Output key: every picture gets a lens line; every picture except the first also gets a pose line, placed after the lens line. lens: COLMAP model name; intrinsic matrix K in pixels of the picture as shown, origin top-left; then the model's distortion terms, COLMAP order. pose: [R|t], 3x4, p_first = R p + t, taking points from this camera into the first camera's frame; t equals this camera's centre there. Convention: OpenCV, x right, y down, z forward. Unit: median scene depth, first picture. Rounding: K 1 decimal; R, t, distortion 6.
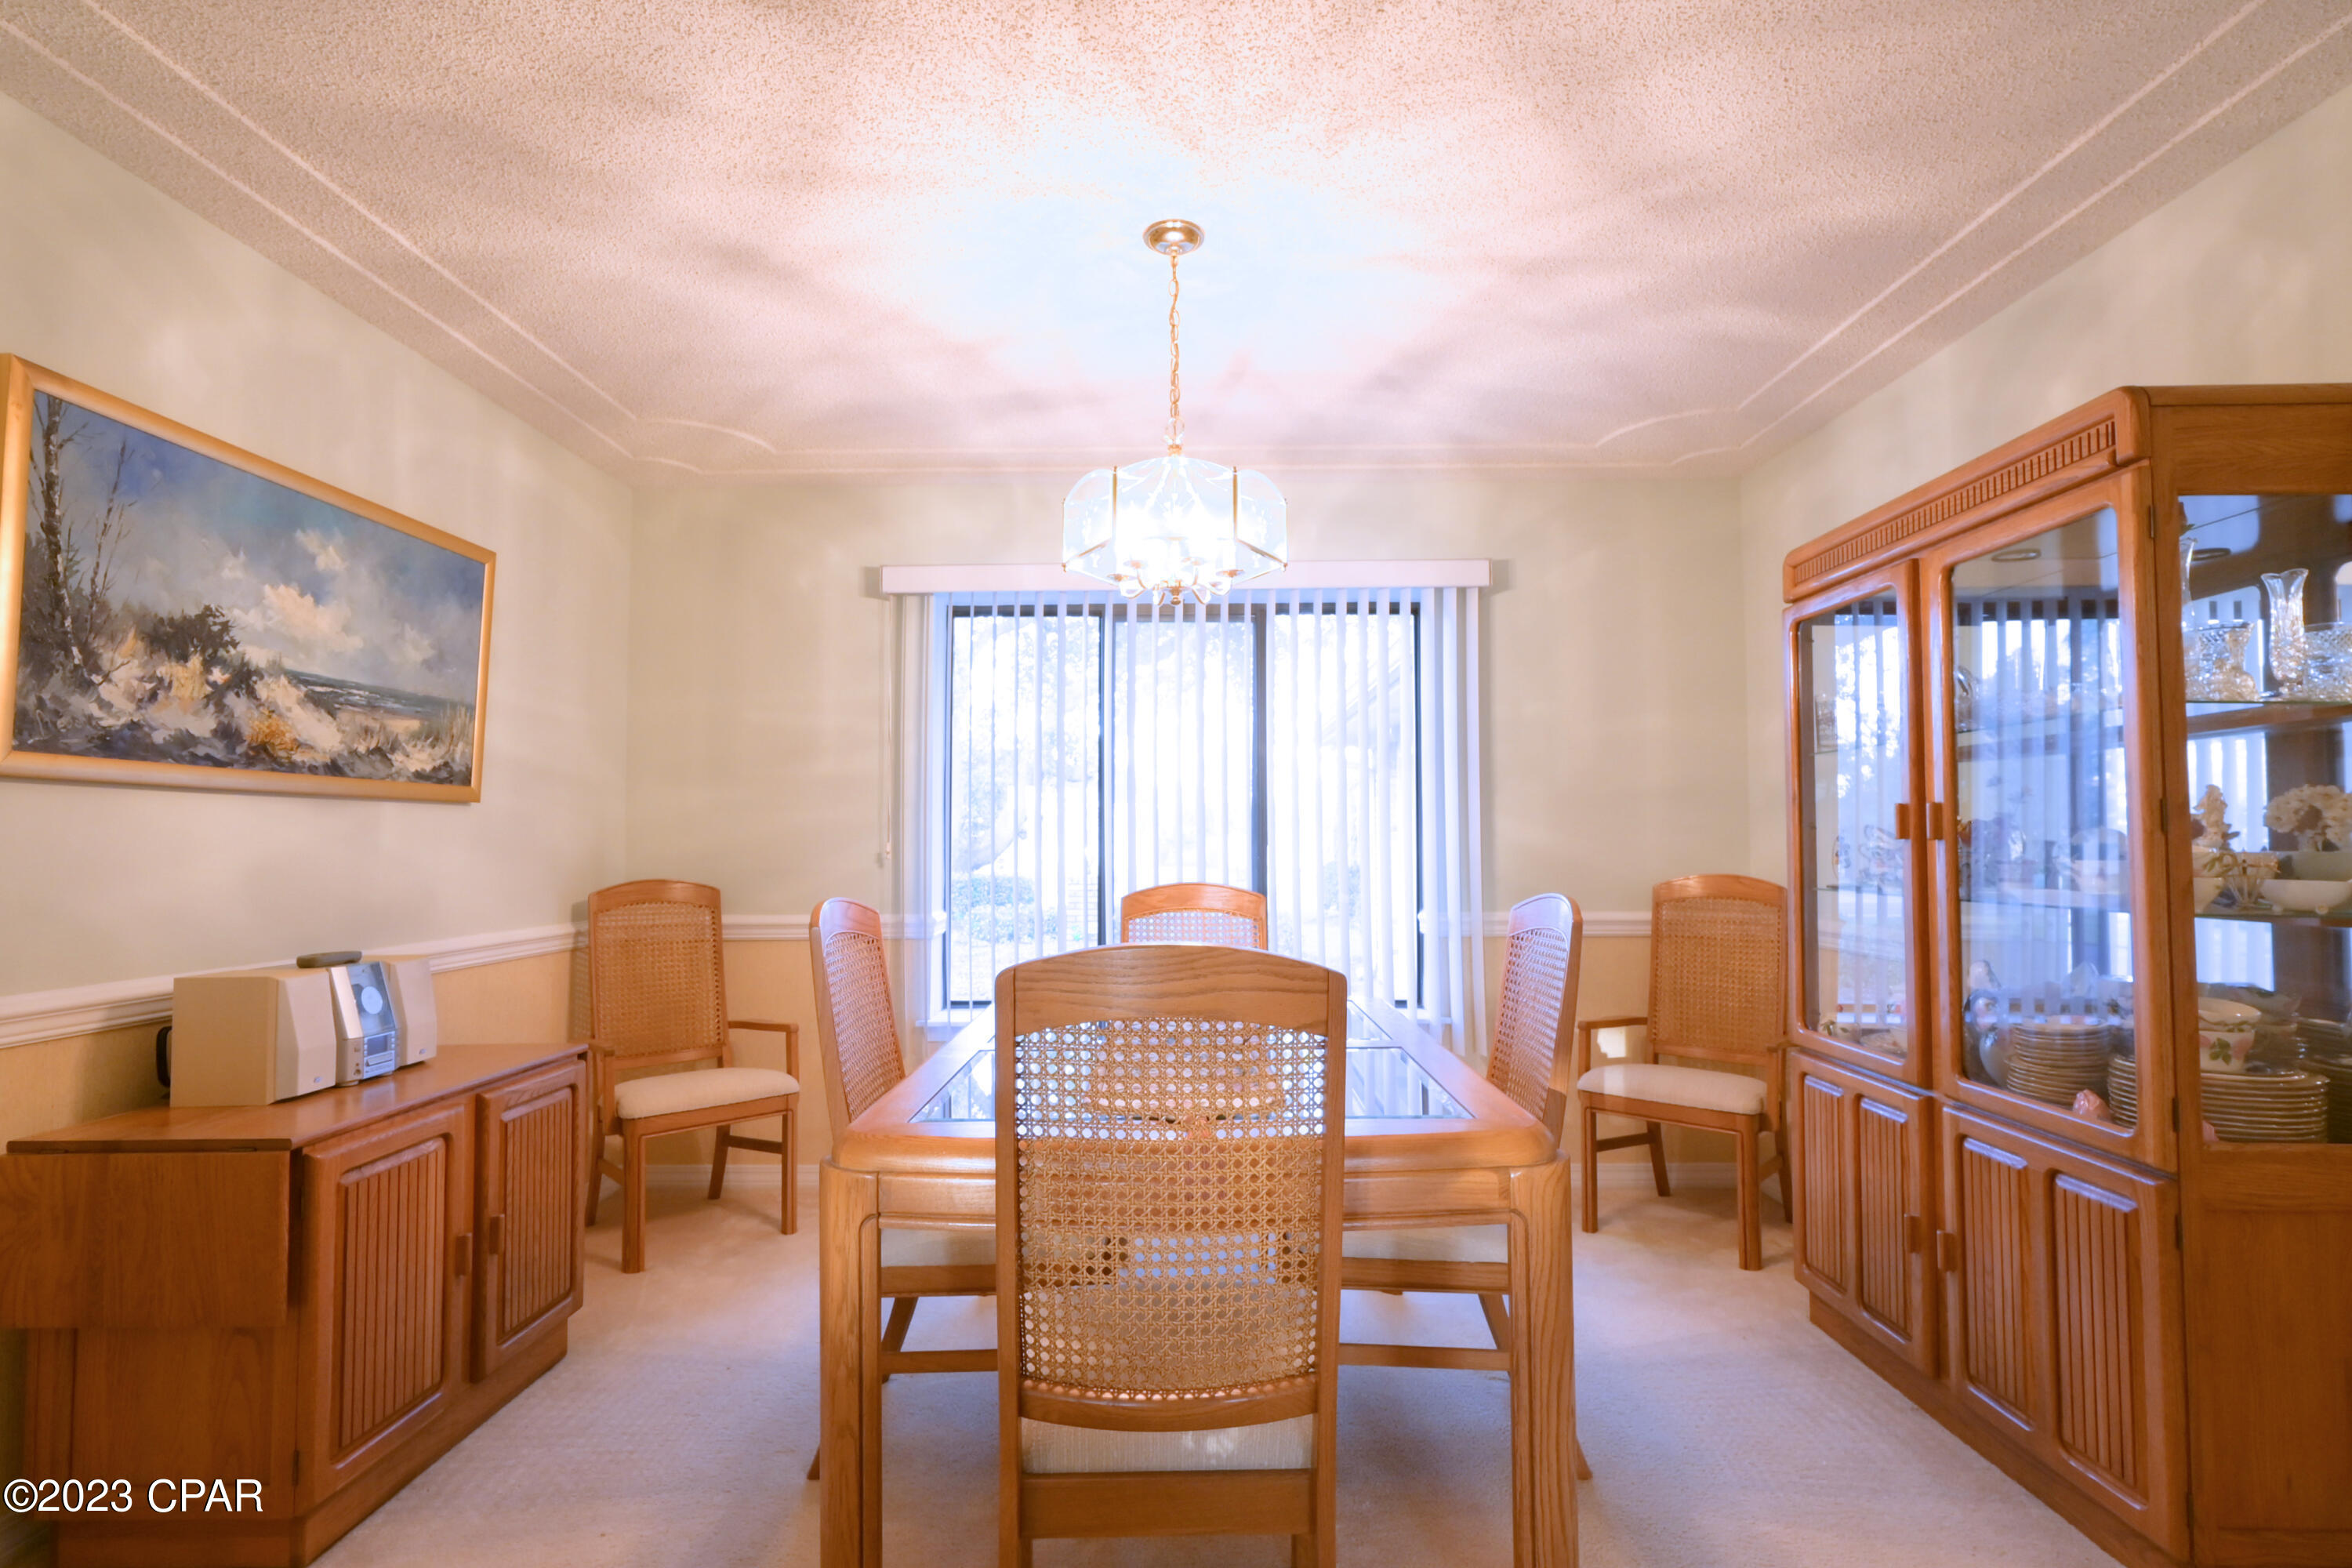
lens RADIAL K [[1161.8, 0, 1174.9], [0, 1161.8, 793.4], [0, 0, 1]] dist [-0.003358, 0.002851]
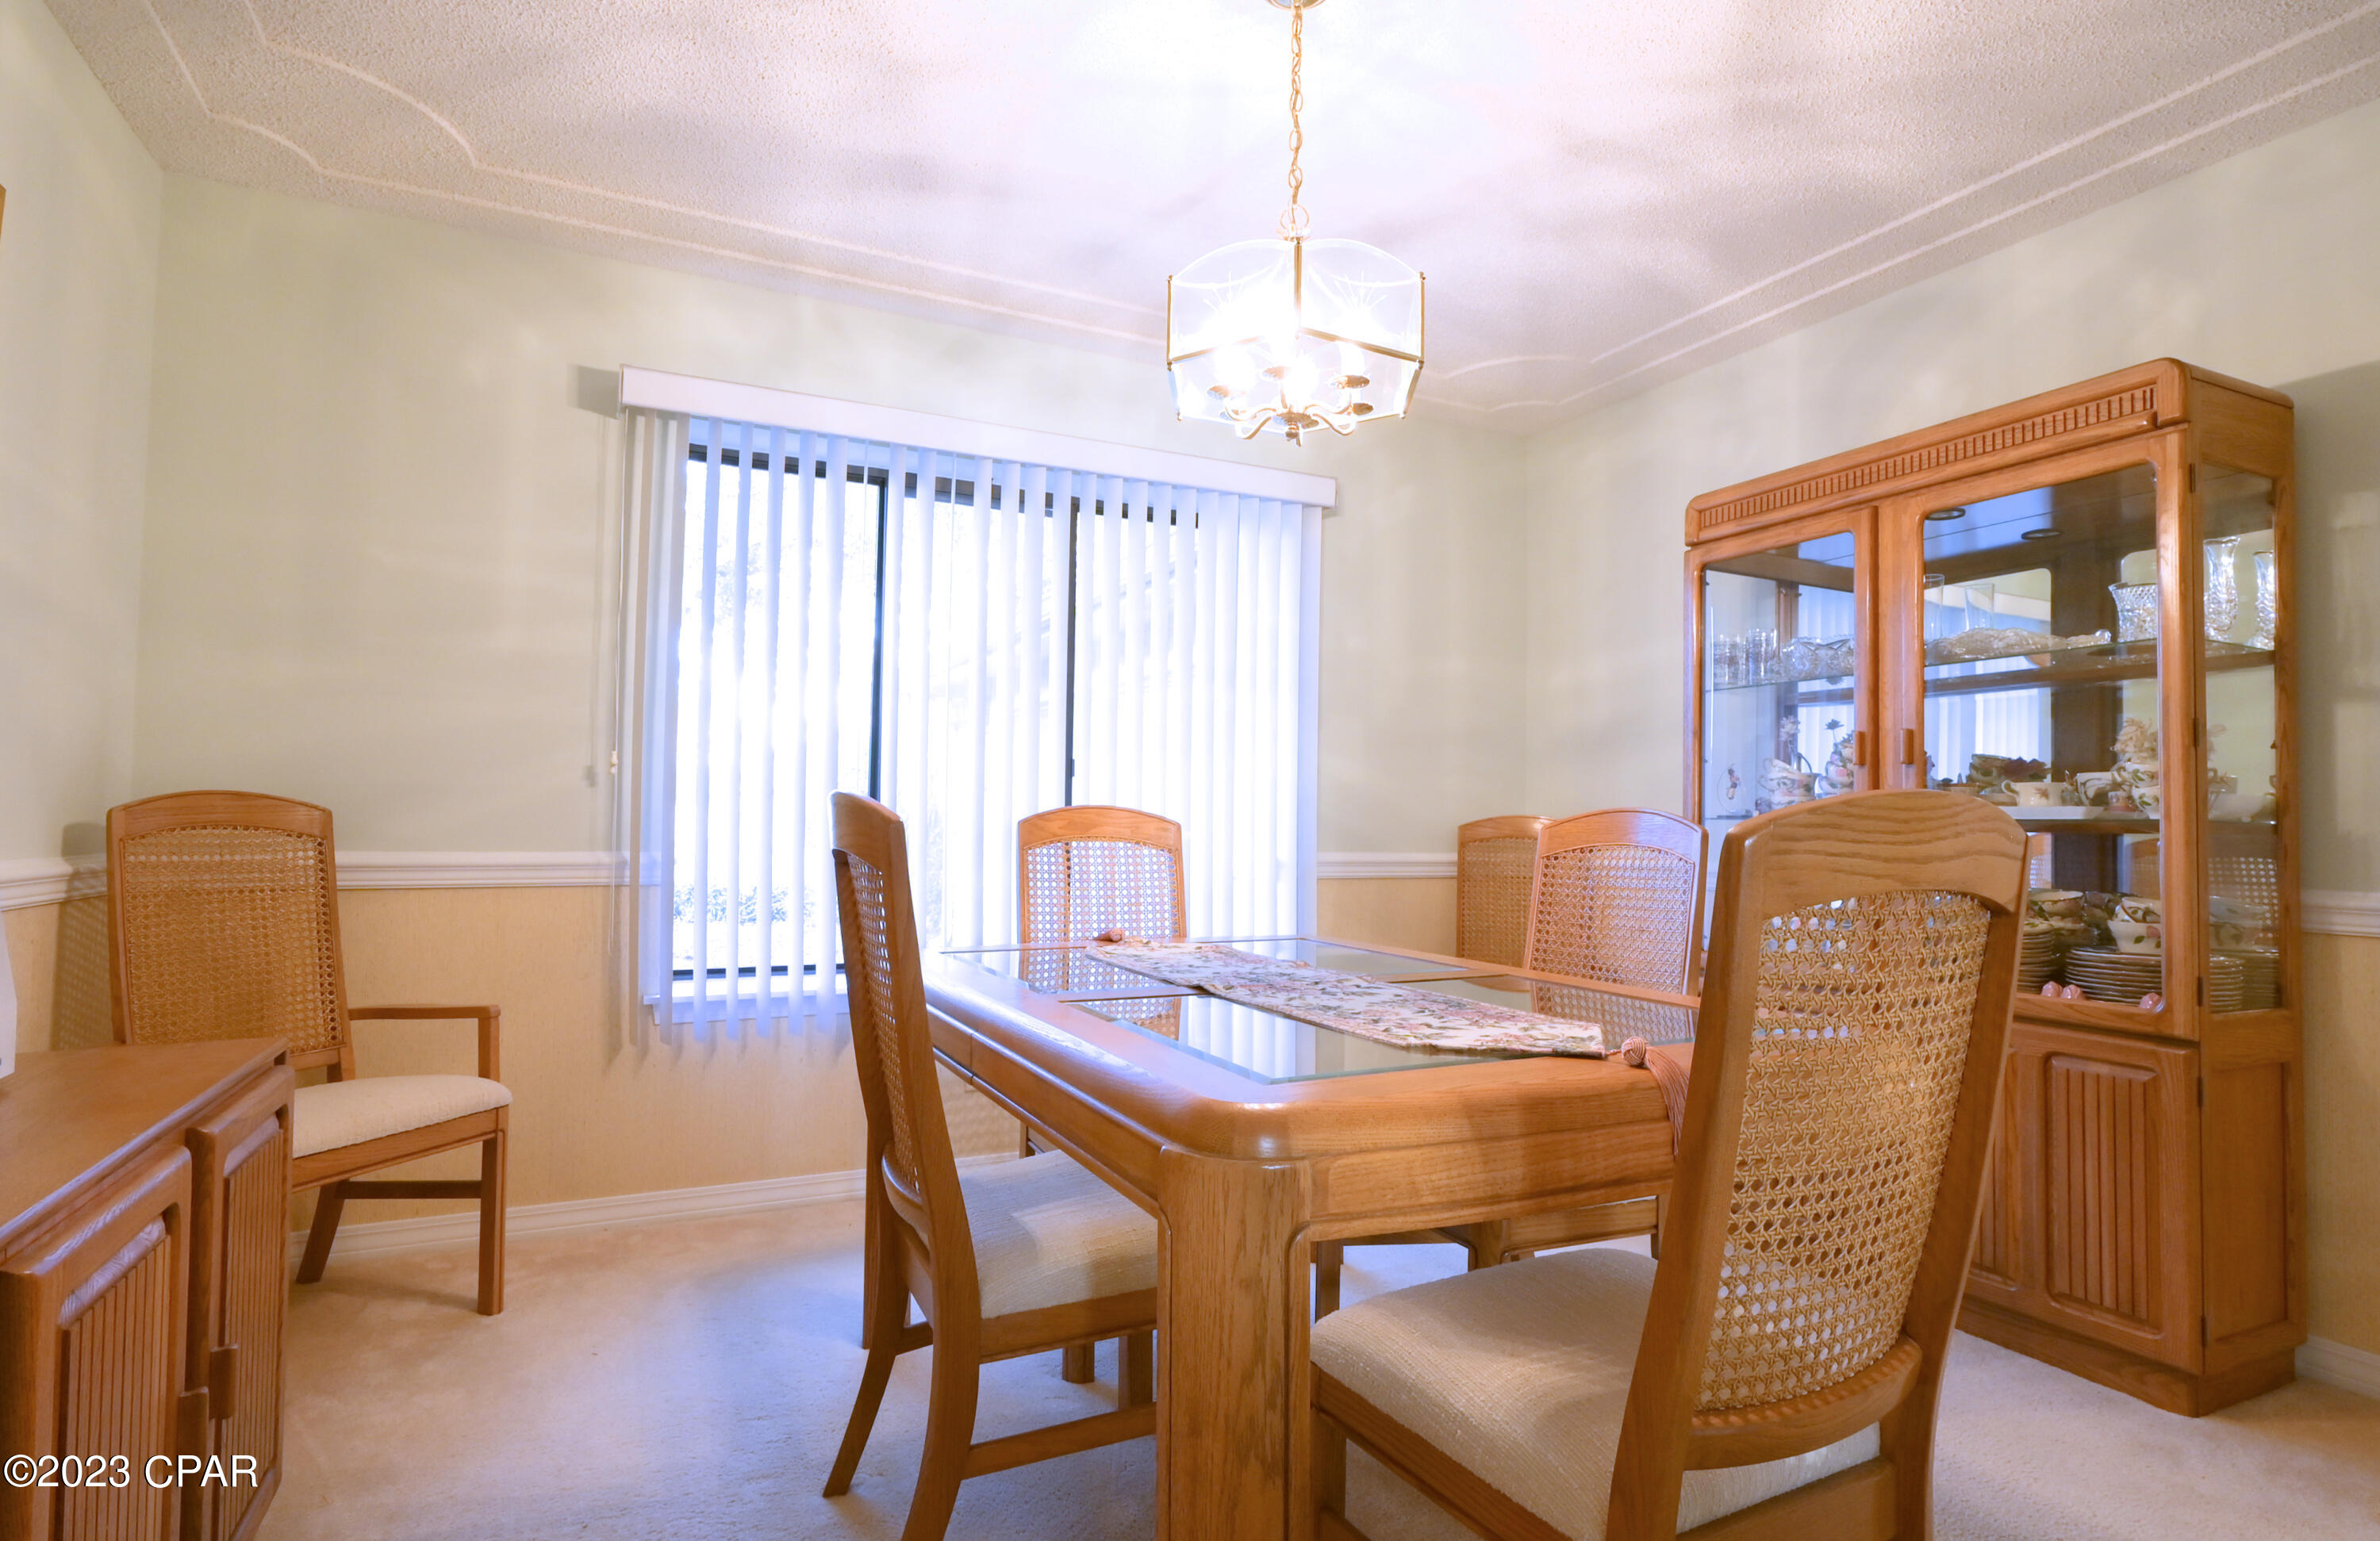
lens RADIAL K [[1200.1, 0, 1188.8], [0, 1200.1, 779.2], [0, 0, 1]] dist [-0.001485, -0.000407]
pose [[0.893448, 0.033067, 0.447947, -0.309847], [-0.036953, 0.999317, -0.000064, 0.055297], [-0.447643, -0.016495, 0.894060, 0.207767]]
